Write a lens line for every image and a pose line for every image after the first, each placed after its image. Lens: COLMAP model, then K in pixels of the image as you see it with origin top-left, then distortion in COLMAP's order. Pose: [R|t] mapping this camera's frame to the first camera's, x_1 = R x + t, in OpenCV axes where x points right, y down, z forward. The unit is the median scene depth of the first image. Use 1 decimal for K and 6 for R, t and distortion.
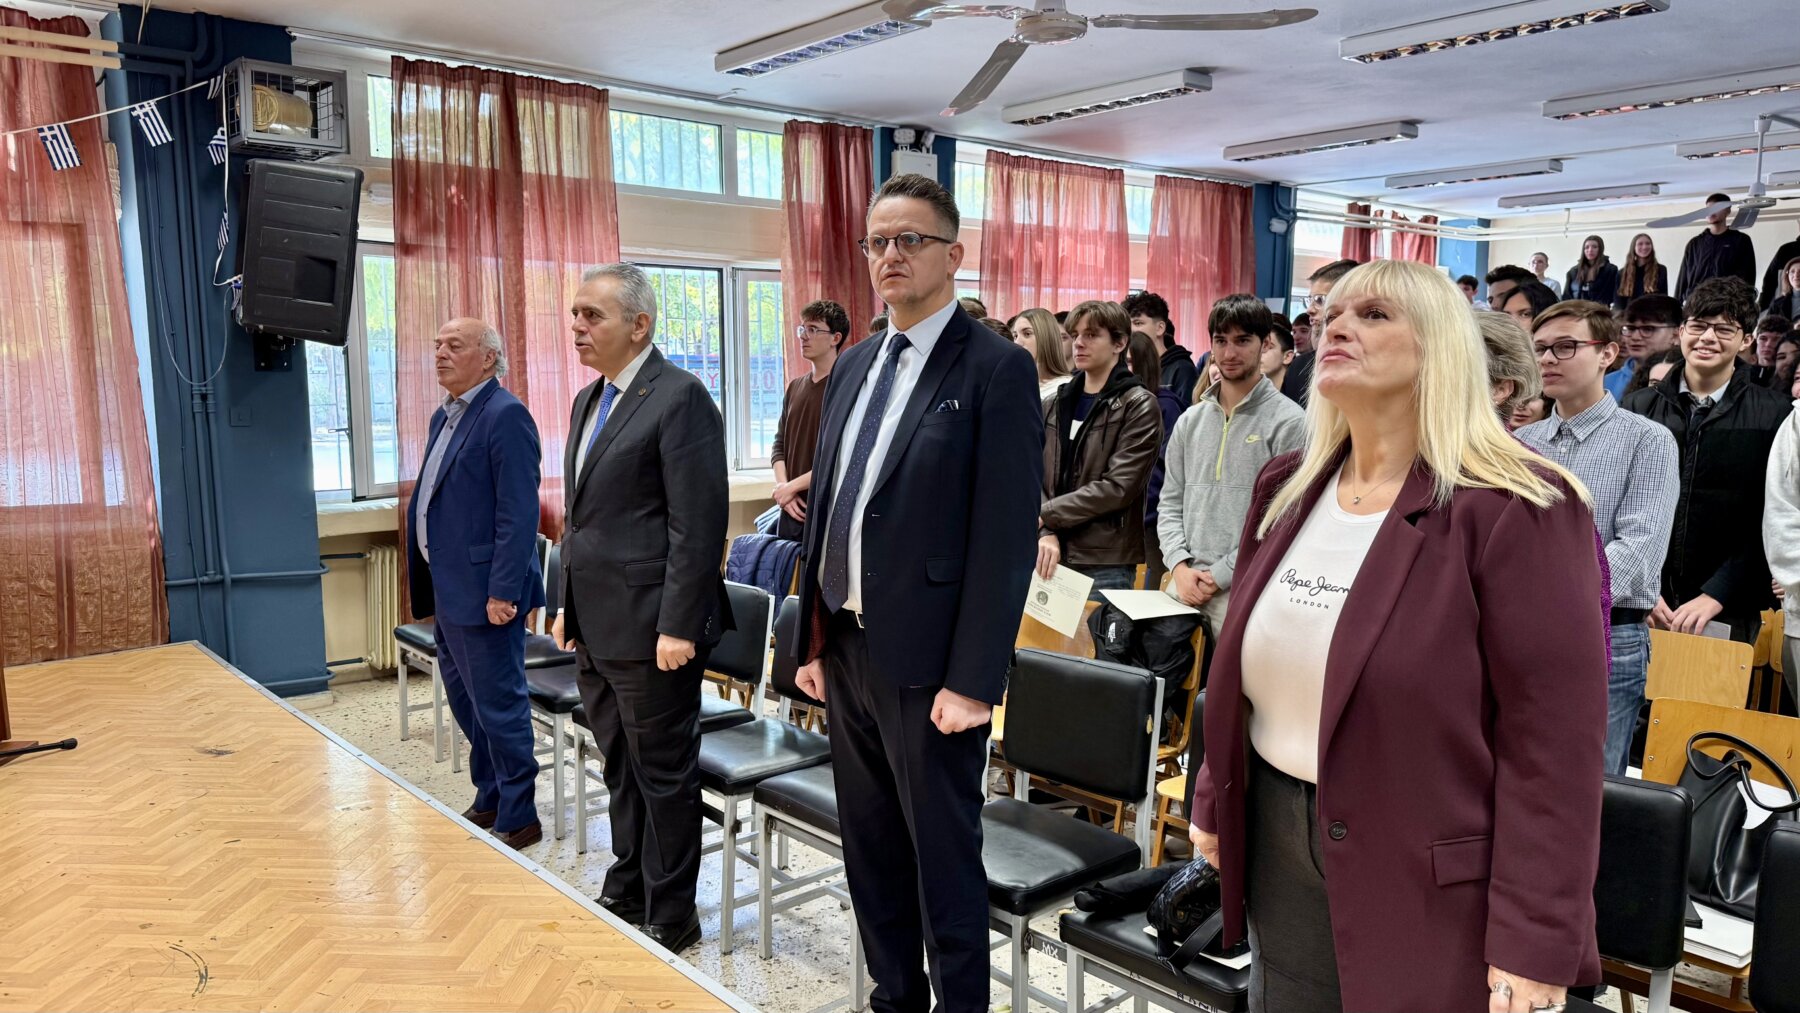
lens RADIAL K [[1248.2, 0, 900.0], [0, 1248.2, 506.5], [0, 0, 1]] dist [0.002316, 0.001942]
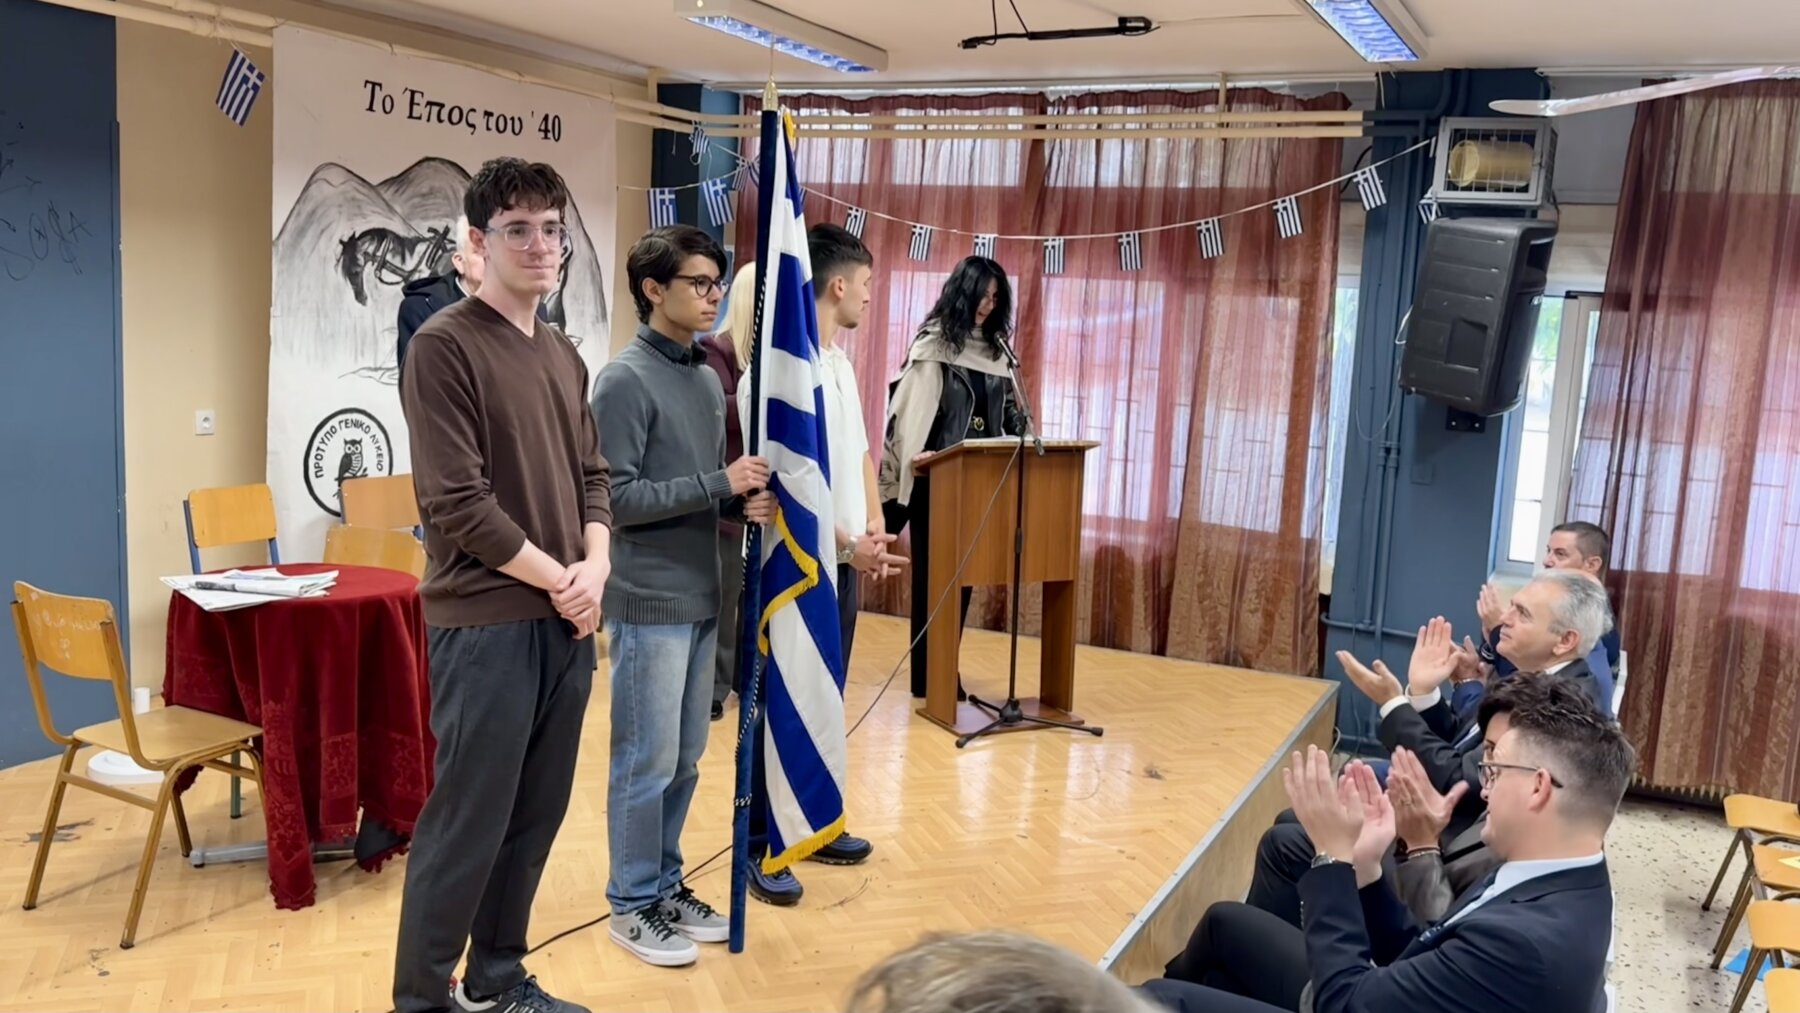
lens RADIAL K [[1488.2, 0, 900.0], [0, 1488.2, 506.5], [0, 0, 1]] dist [0.143809, -0.357310]
pose [[0.370488, 0.153521, -0.916062, 0.451027], [-0.155678, 0.982558, 0.101703, -0.113164], [0.915698, 0.104931, 0.387926, 0.183292]]
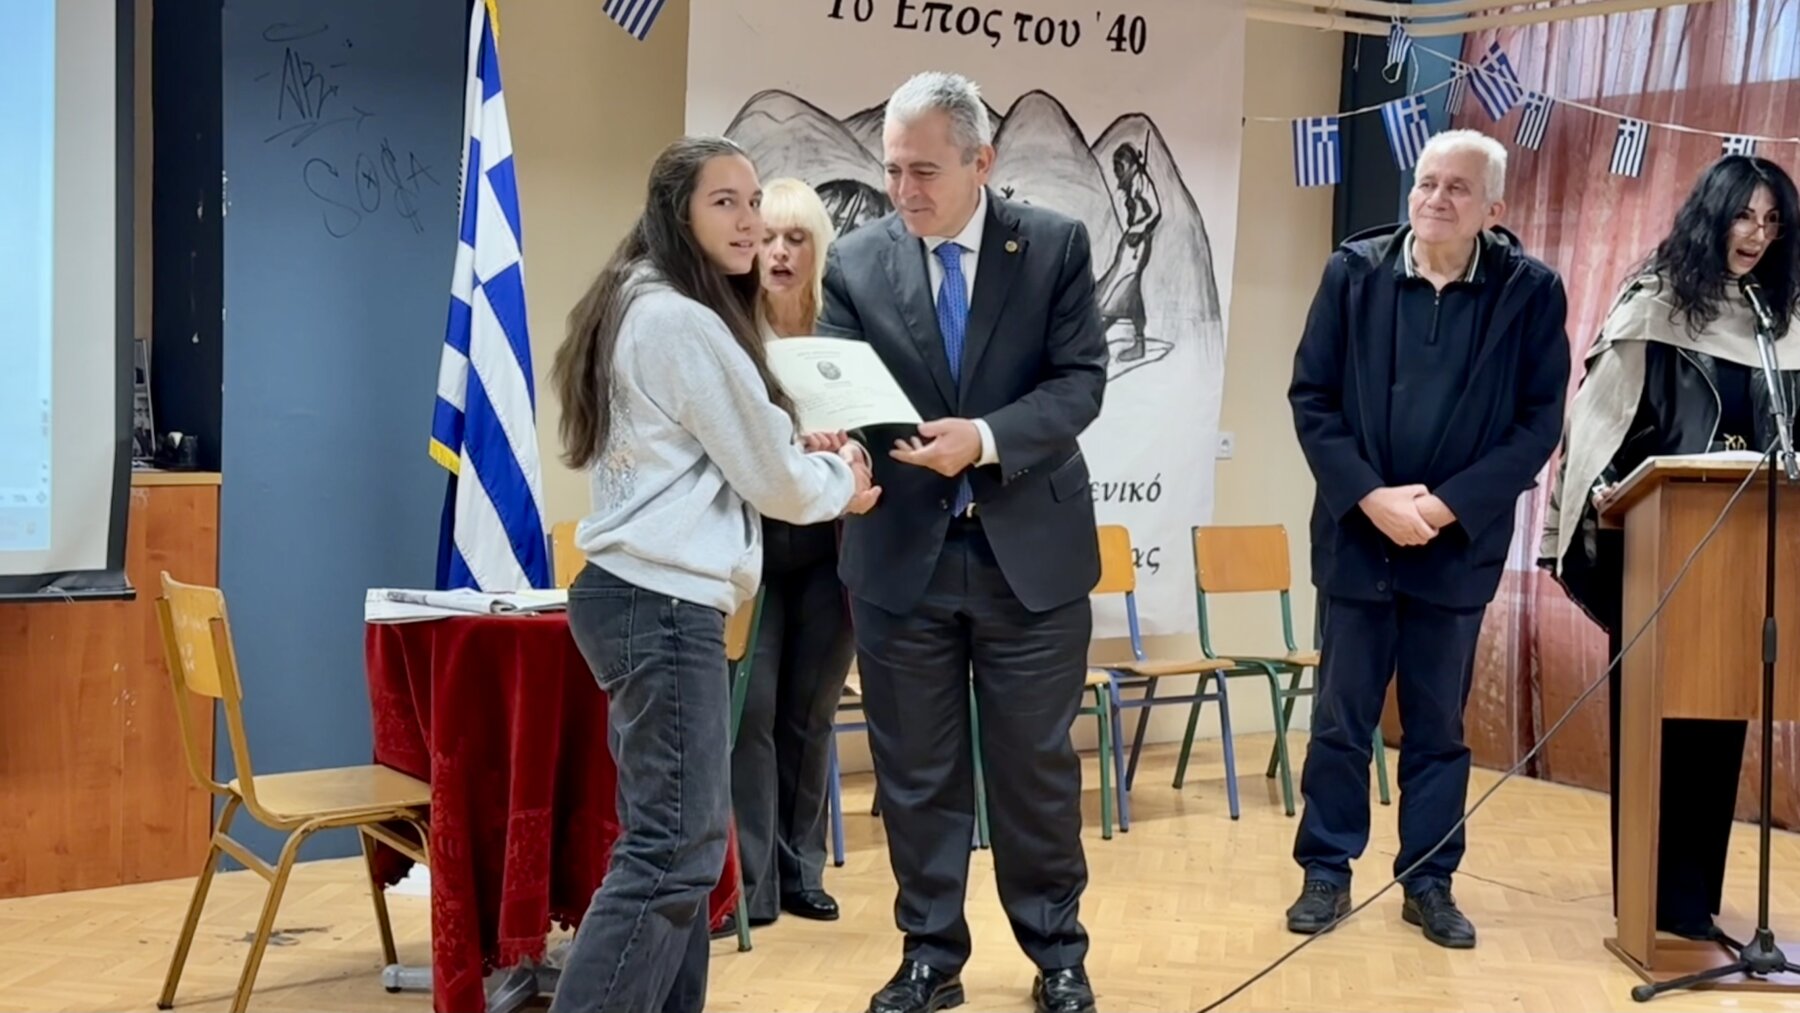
lens RADIAL K [[2205.4, 0, 900.0], [0, 2205.4, 506.5], [0, 0, 1]] dist [0.172765, -0.356622]
pose [[-0.128507, 0.066510, -0.989476, 0.431676], [-0.138653, 0.986744, 0.084334, -0.072378], [0.981968, 0.148031, -0.117582, 0.441643]]
